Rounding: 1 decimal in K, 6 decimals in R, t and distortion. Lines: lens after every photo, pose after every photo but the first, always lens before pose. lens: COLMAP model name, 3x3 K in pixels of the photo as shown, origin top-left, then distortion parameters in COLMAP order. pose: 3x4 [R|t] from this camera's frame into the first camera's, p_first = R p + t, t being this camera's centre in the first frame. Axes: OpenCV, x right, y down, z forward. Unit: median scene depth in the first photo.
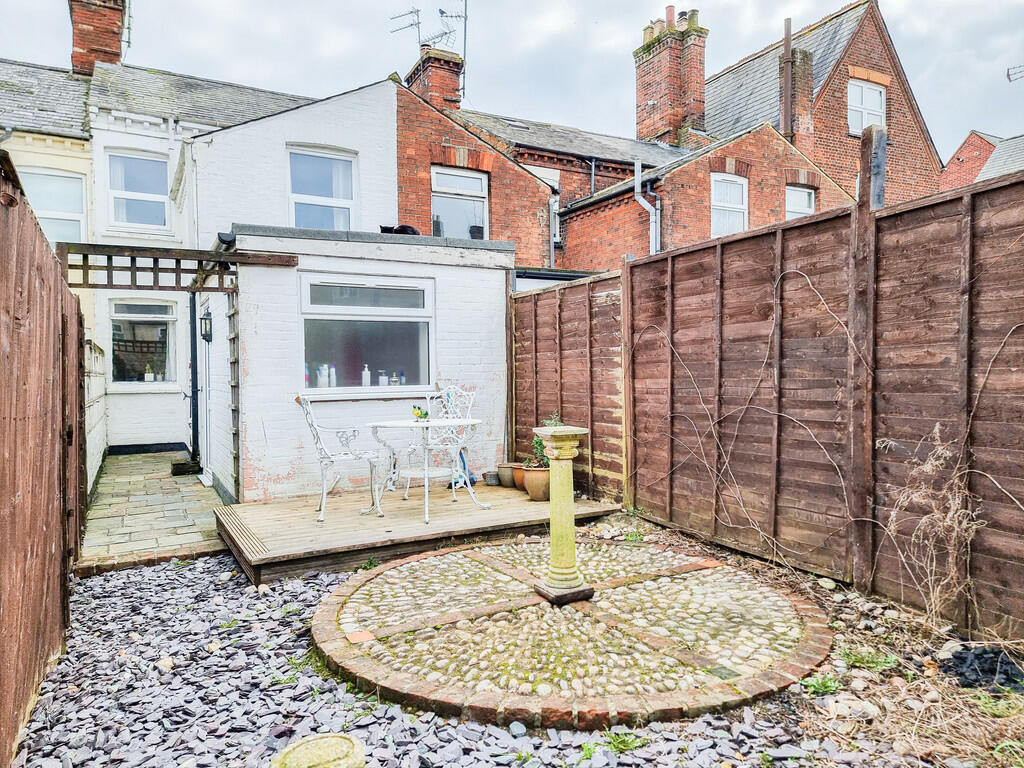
lens RADIAL K [[720.5, 0, 513.6], [0, 720.5, 381.7], [0, 0, 1]] dist [0.076488, -0.060720]
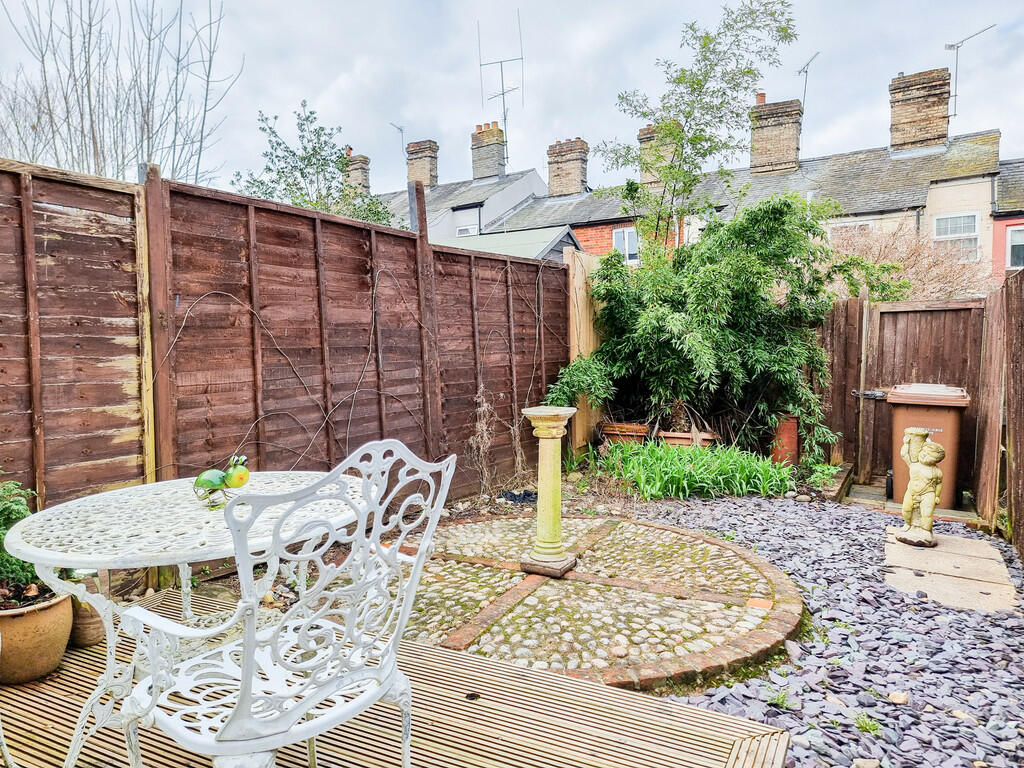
lens RADIAL K [[720.5, 0, 510.4], [0, 720.5, 384.3], [0, 0, 1]] dist [0.076488, -0.060720]
pose [[-0.560288, -0.007400, 0.828265, -0.632324], [0.050281, 0.997812, 0.042928, -0.007271], [-0.826770, 0.065698, -0.558690, 1.354326]]
